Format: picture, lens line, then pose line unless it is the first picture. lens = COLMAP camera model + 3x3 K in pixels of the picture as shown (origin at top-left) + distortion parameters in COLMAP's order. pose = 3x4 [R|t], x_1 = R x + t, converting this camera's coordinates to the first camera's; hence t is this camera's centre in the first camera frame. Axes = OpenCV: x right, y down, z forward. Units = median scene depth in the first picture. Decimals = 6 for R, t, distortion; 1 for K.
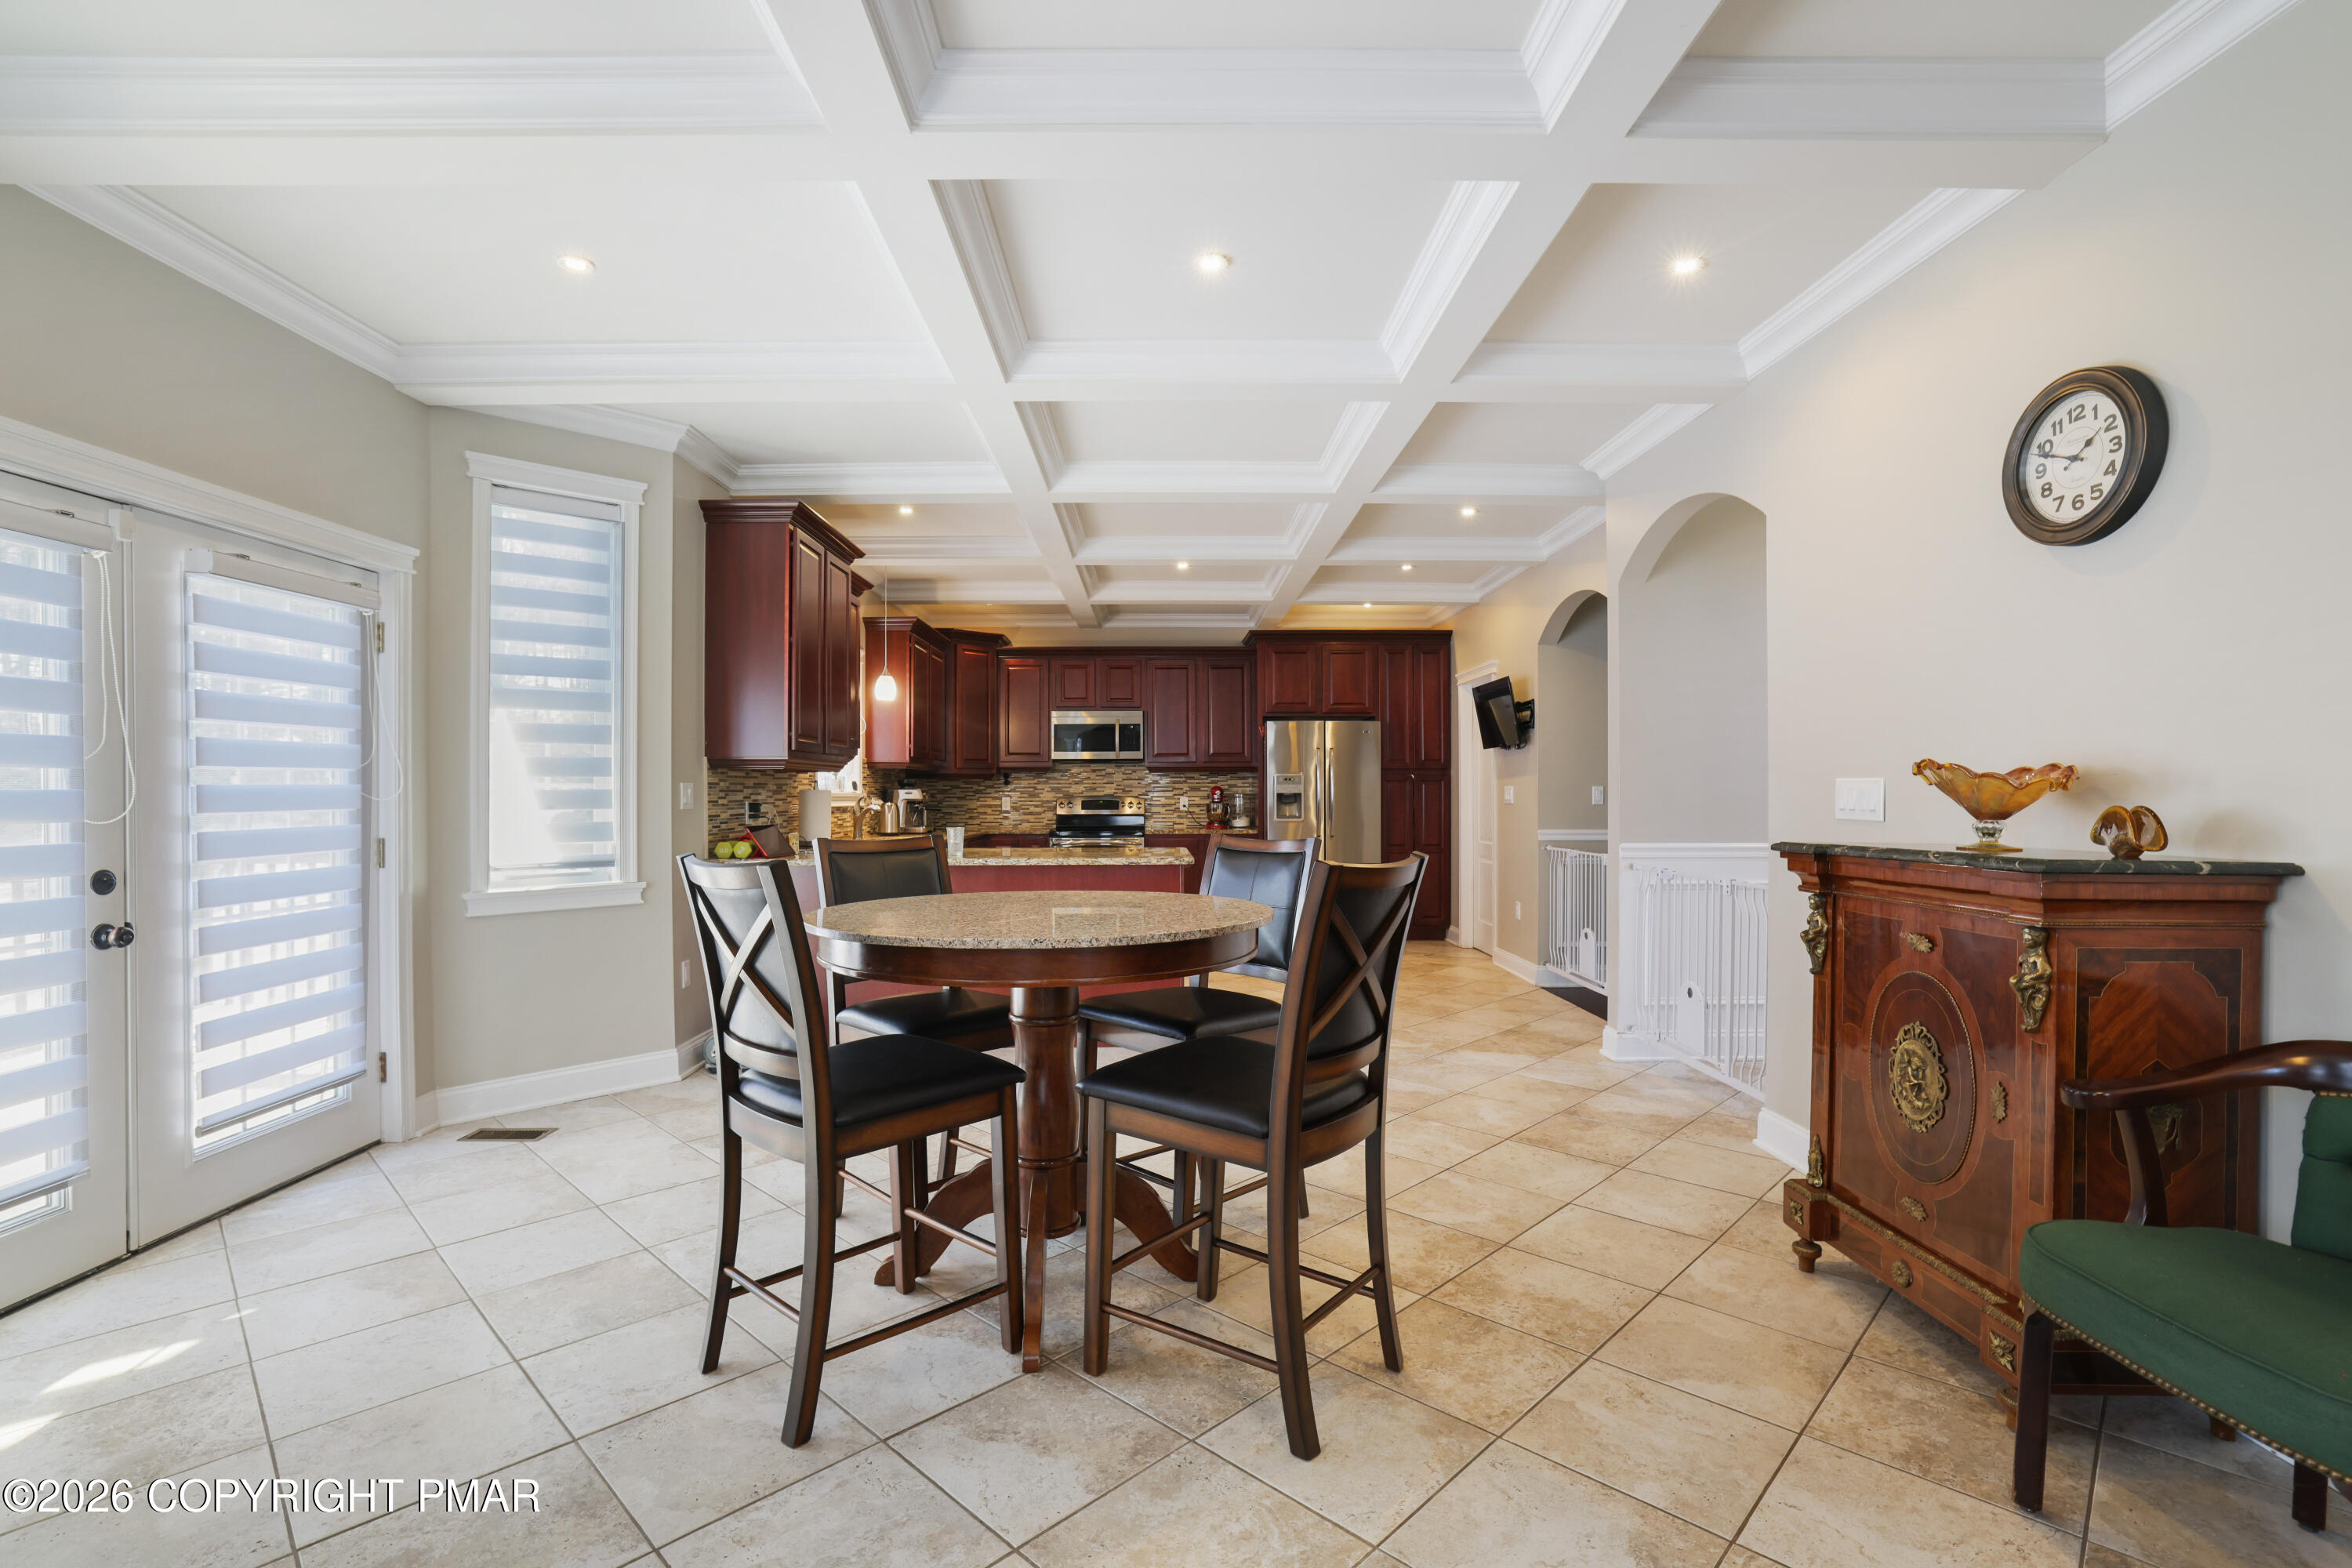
lens RADIAL K [[1065.3, 0, 1173.4], [0, 1065.3, 798.7], [0, 0, 1]] dist [-0.044425, 0.018675]
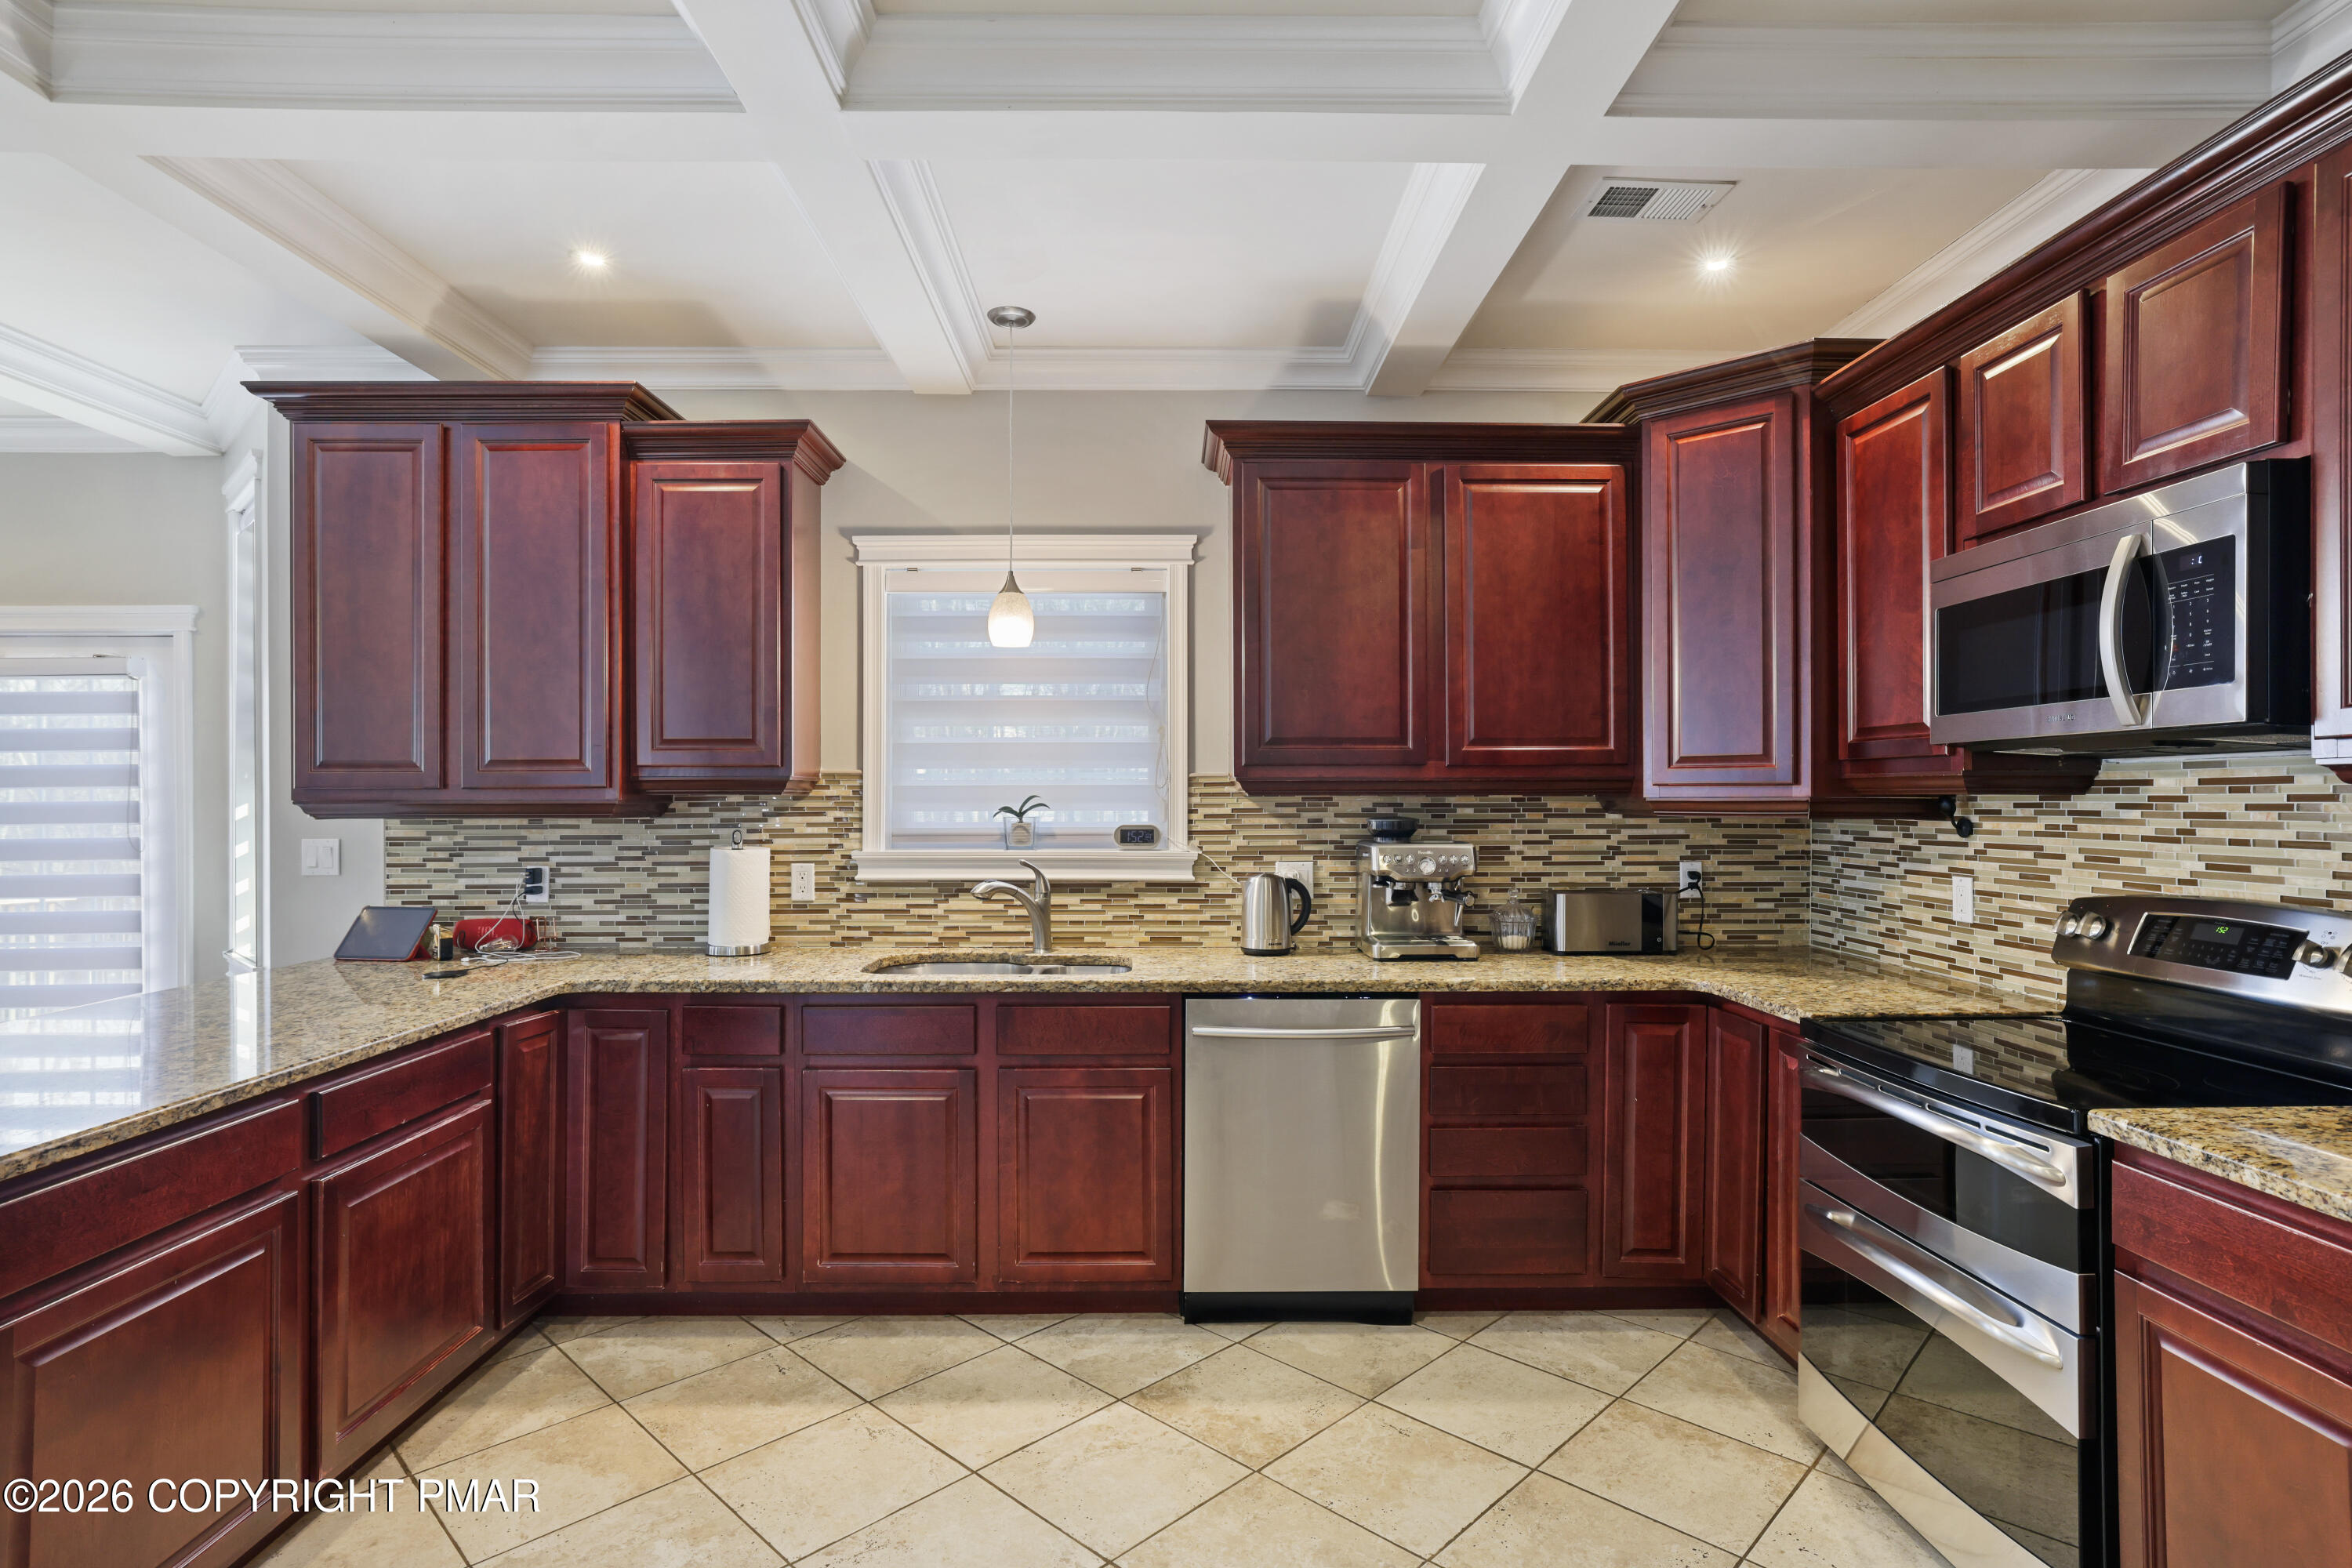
lens RADIAL K [[1186.3, 0, 1168.9], [0, 1186.3, 790.4], [0, 0, 1]] dist [-0.036757, 0.025639]
pose [[0.001895, -0.003488, -0.999992, 0.174475], [-0.003890, 0.999986, -0.003495, -0.024479], [0.999991, 0.003897, 0.001882, 0.815478]]
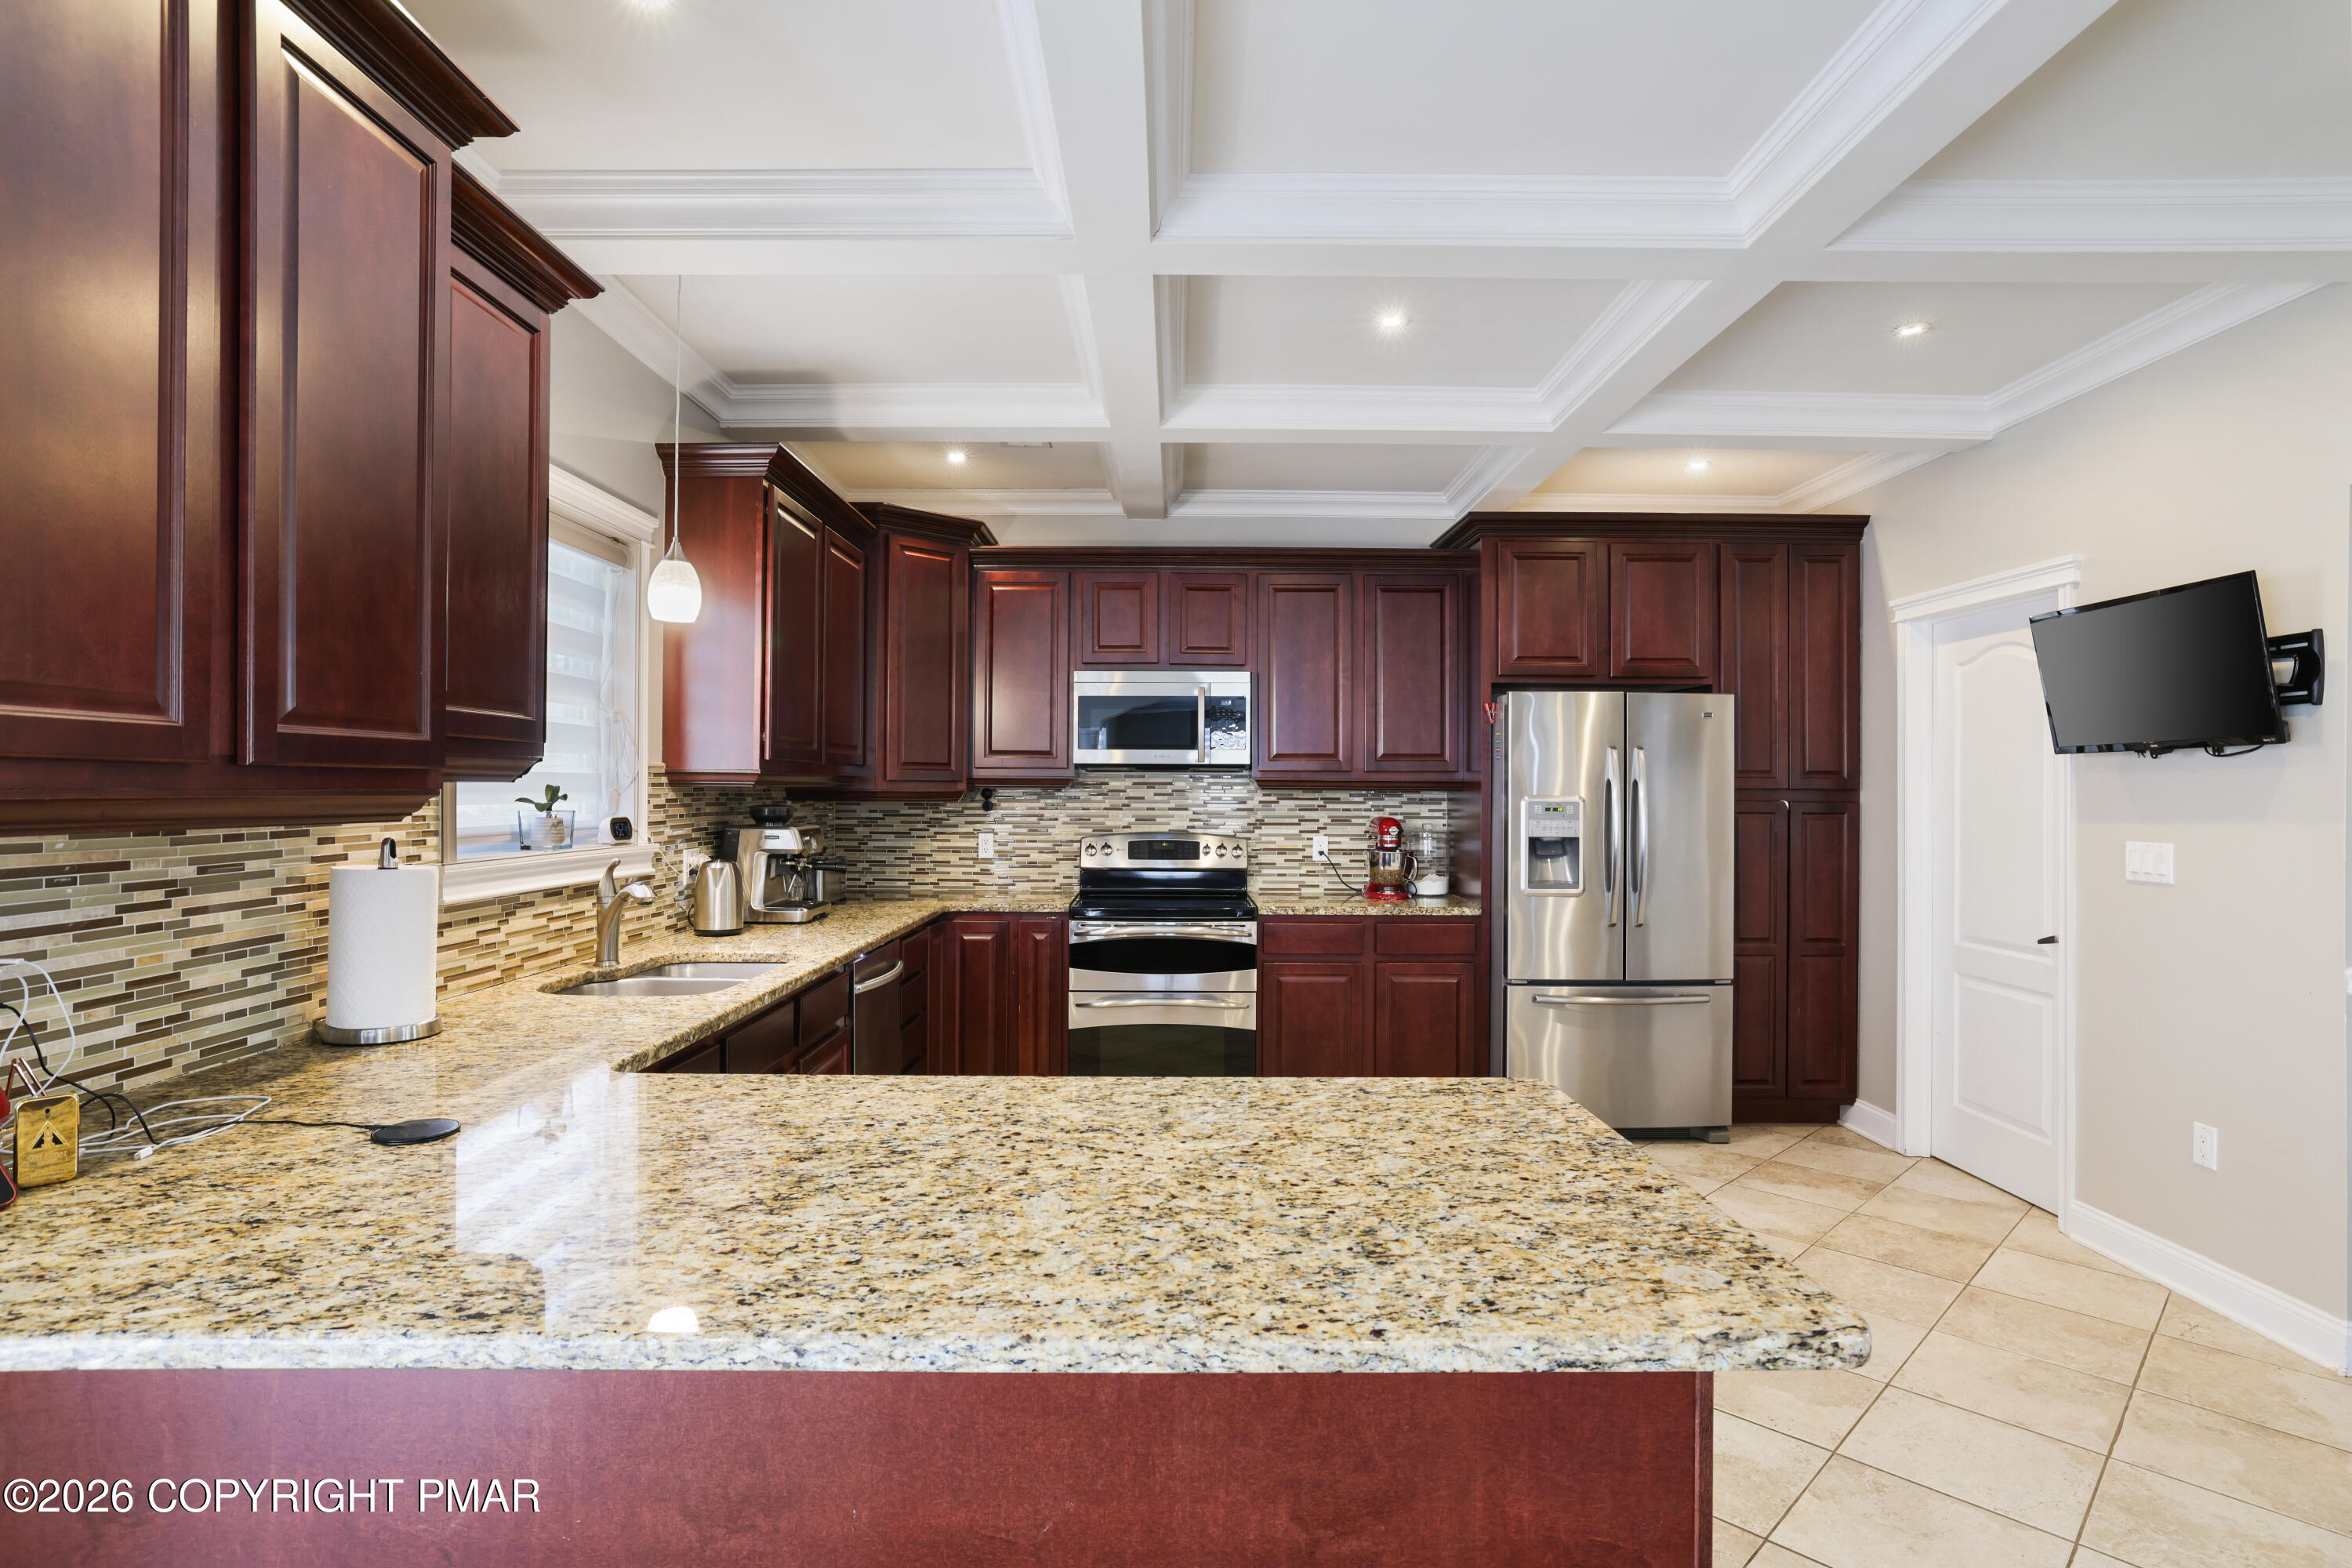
lens RADIAL K [[1186.3, 0, 1168.9], [0, 1186.3, 790.4], [0, 0, 1]] dist [-0.036757, 0.025639]
pose [[0.999801, 0.008090, -0.018224, -0.057420], [-0.008169, 0.999957, -0.004281, -0.022182], [0.018189, 0.004429, 0.999825, 0.425808]]
